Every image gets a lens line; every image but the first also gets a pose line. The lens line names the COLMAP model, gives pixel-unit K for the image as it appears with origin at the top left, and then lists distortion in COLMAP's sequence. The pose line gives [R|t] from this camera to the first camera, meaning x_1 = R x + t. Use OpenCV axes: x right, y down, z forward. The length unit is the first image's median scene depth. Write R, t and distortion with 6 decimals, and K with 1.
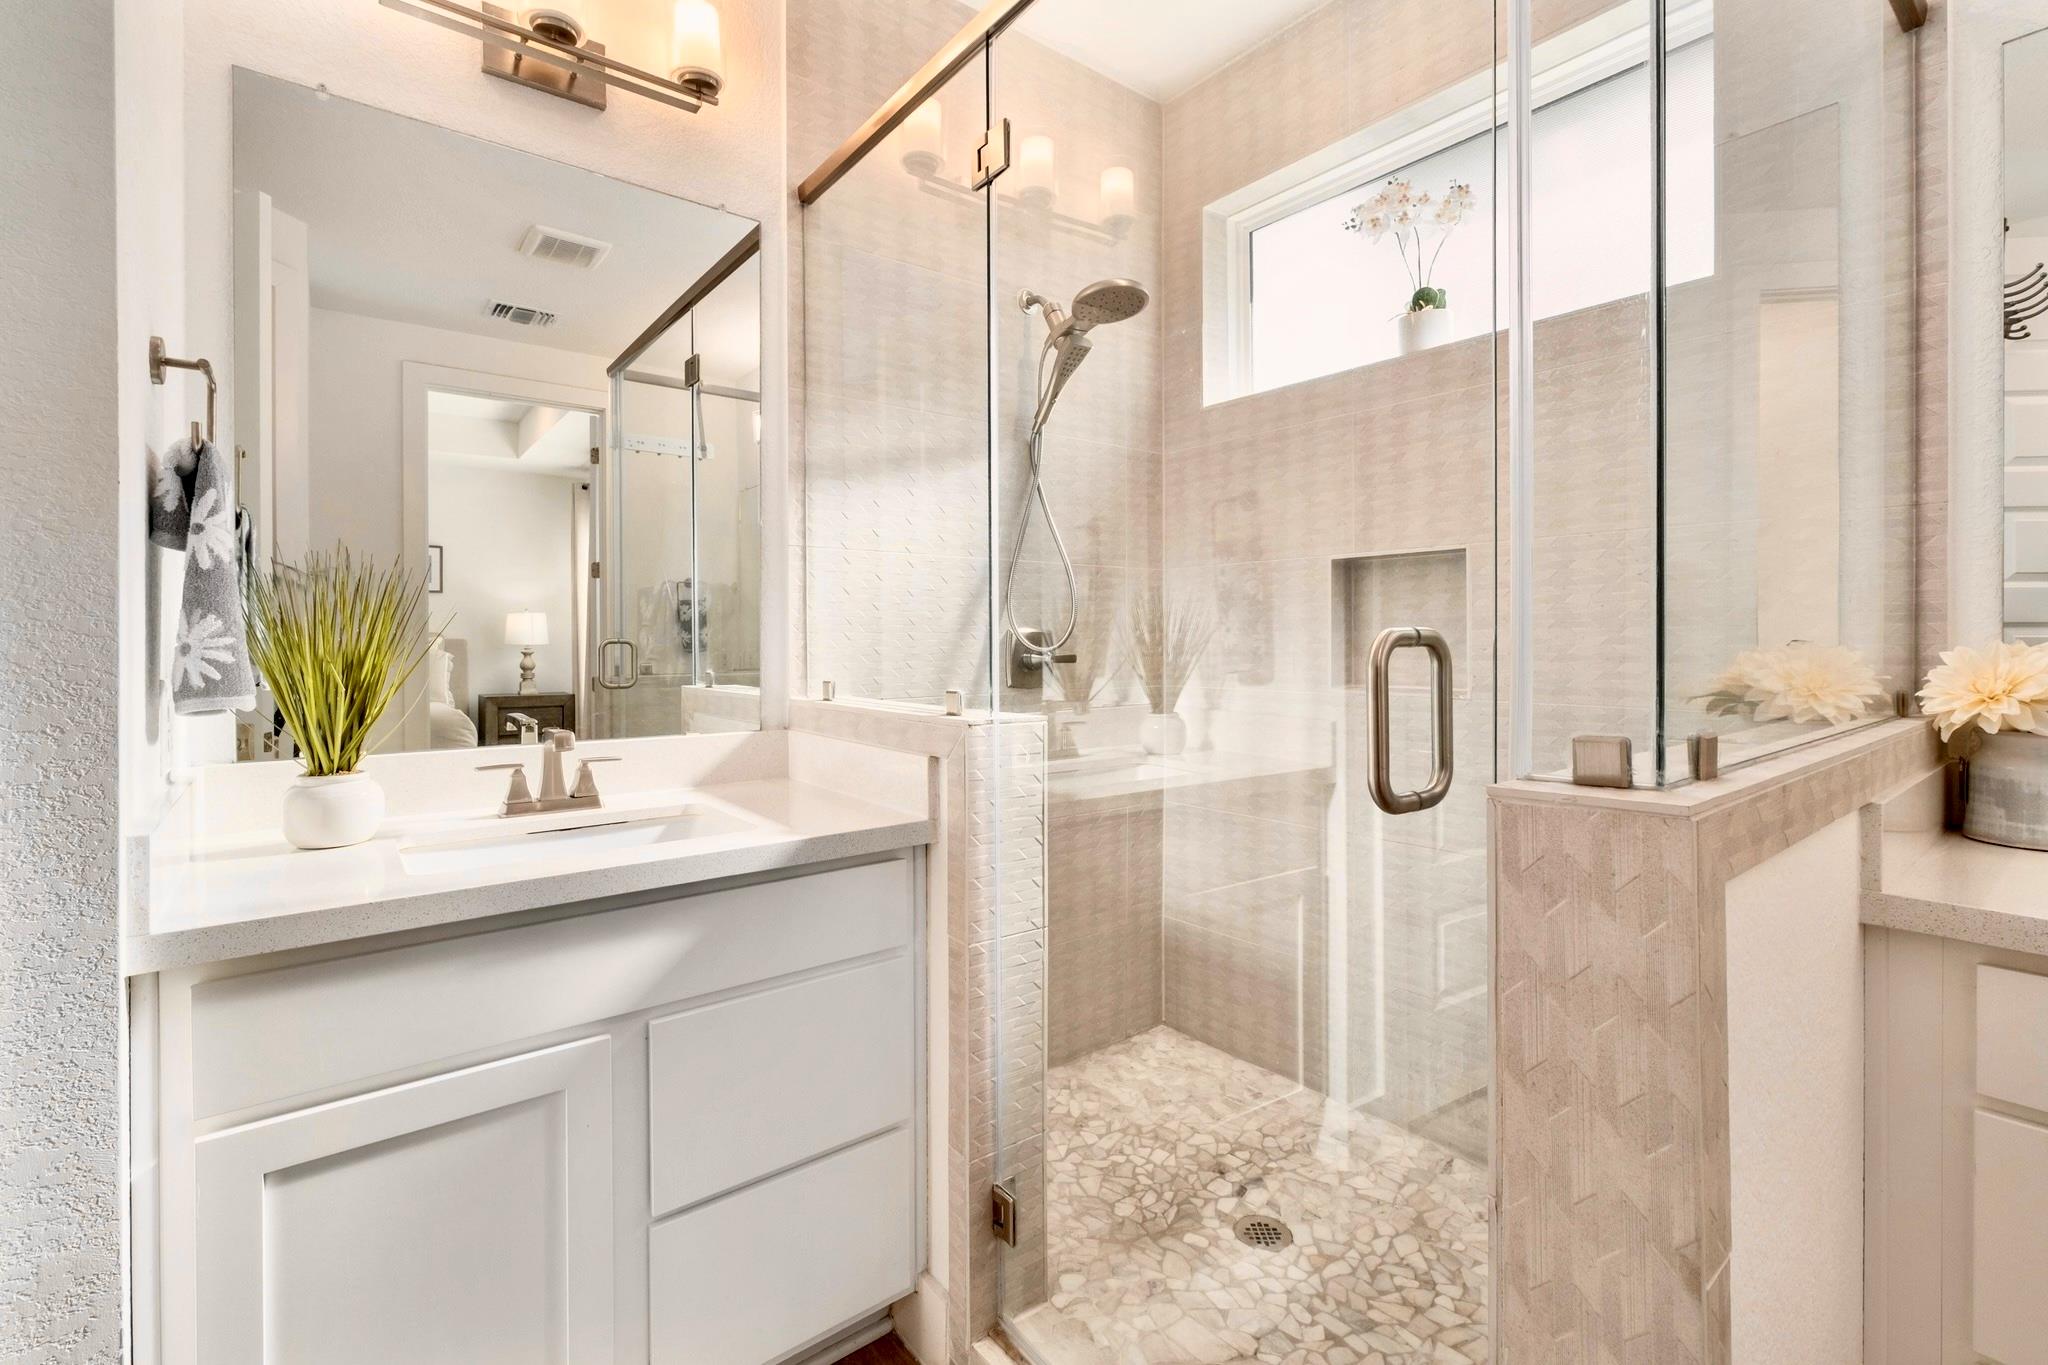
lens RADIAL K [[898.4, 0, 1028.3], [0, 898.4, 644.4], [0, 0, 1]] dist [0.002079, -0.000098]
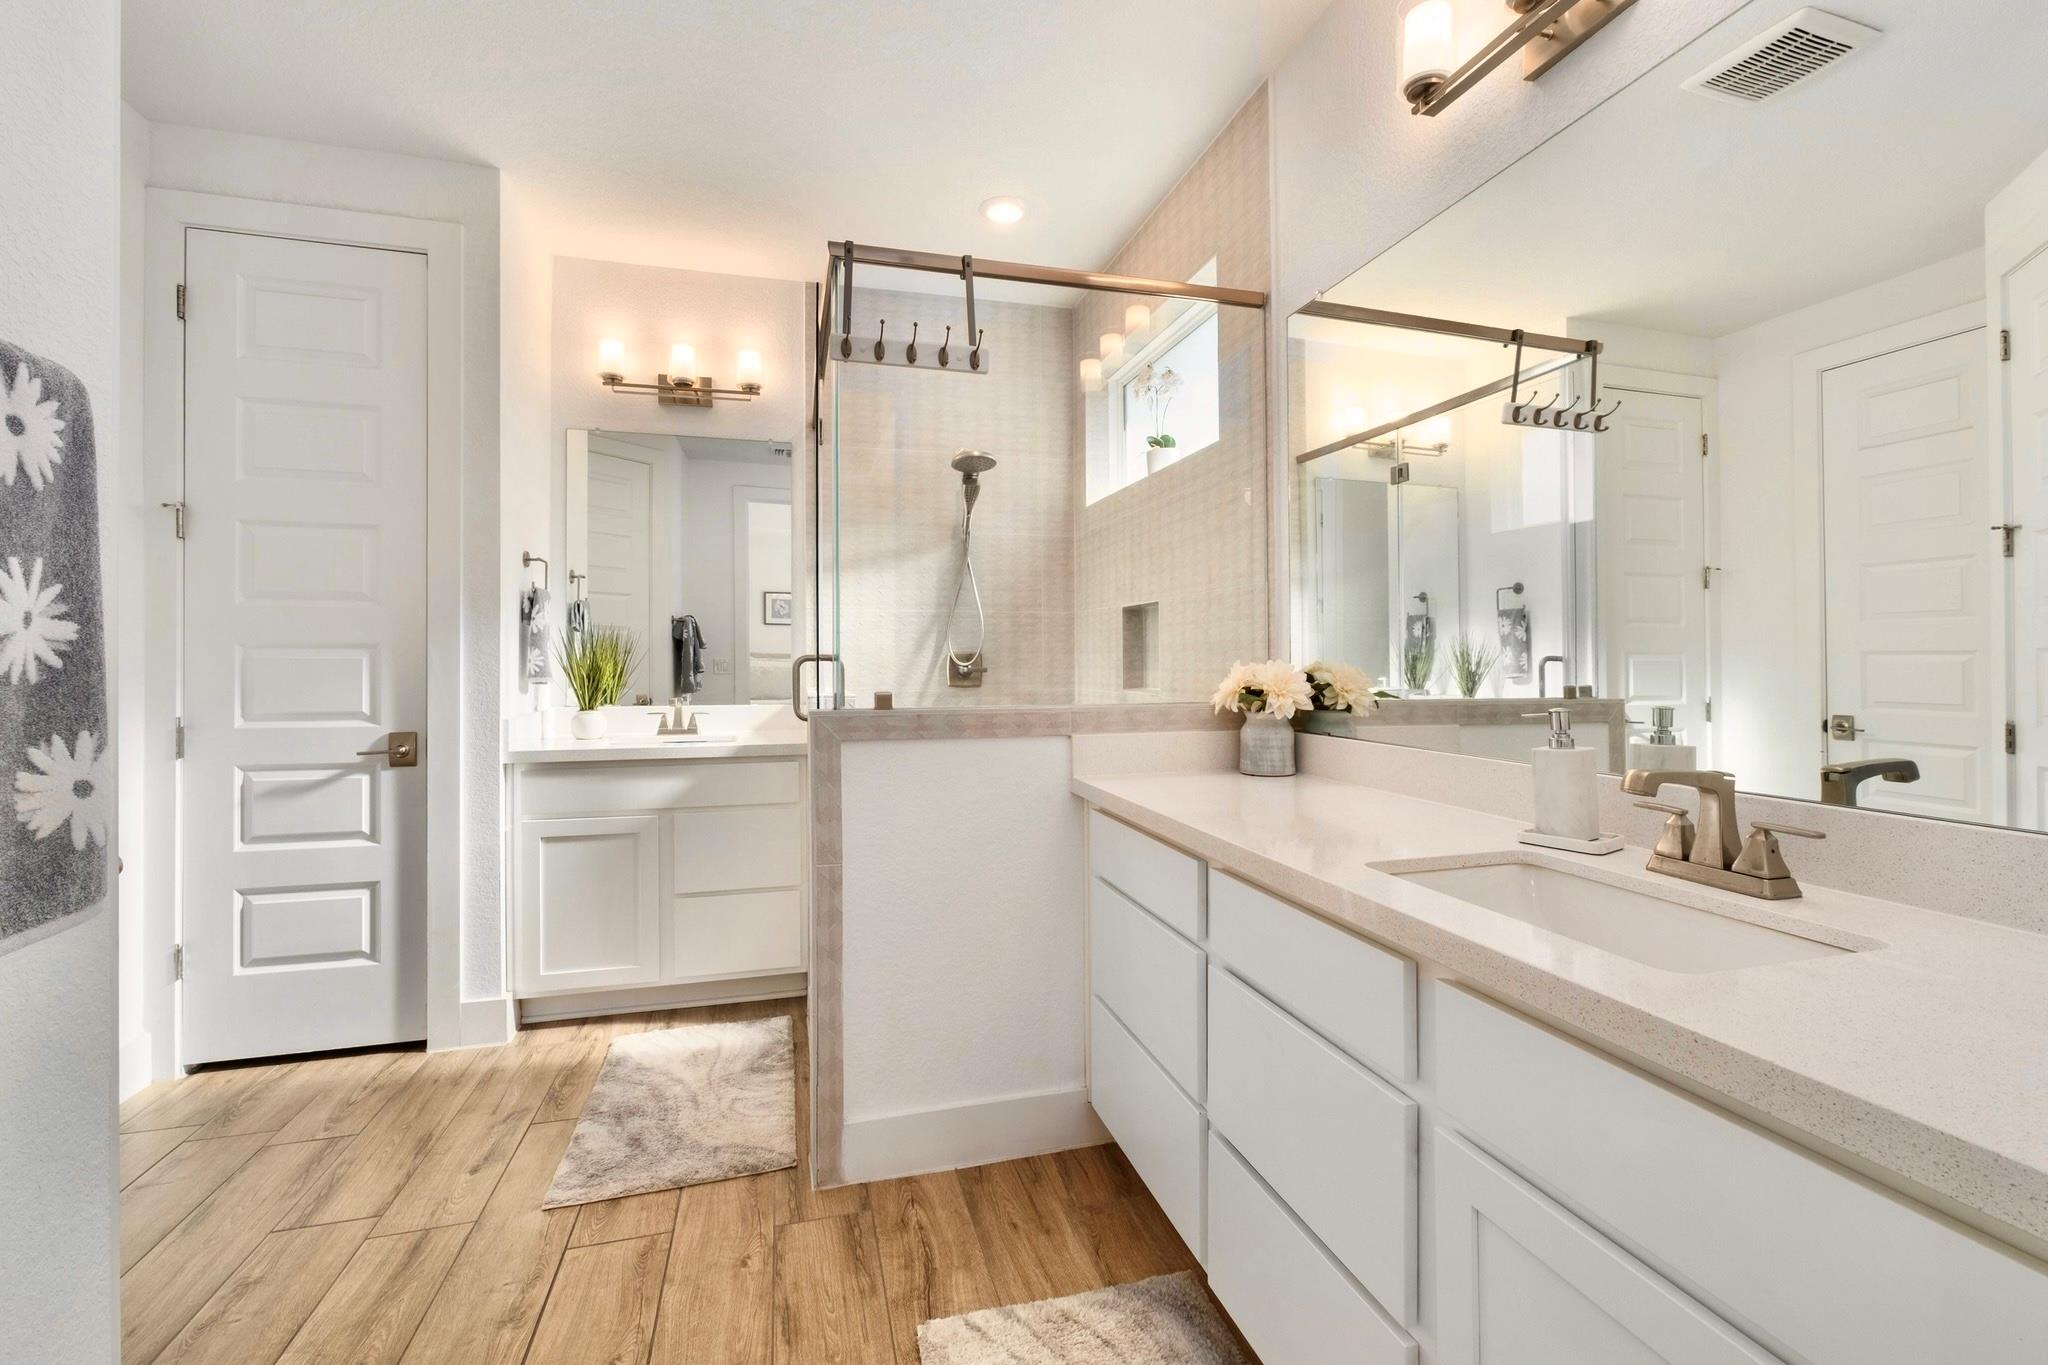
lens RADIAL K [[854.8, 0, 1030.4], [0, 854.8, 659.7], [0, 0, 1]] dist [-0.007340, 0.000210]
pose [[0.923951, 0.002150, -0.382504, 1.110518], [-0.003740, 0.999987, -0.003413, 0.003982], [0.382492, 0.004584, 0.923948, -0.635913]]
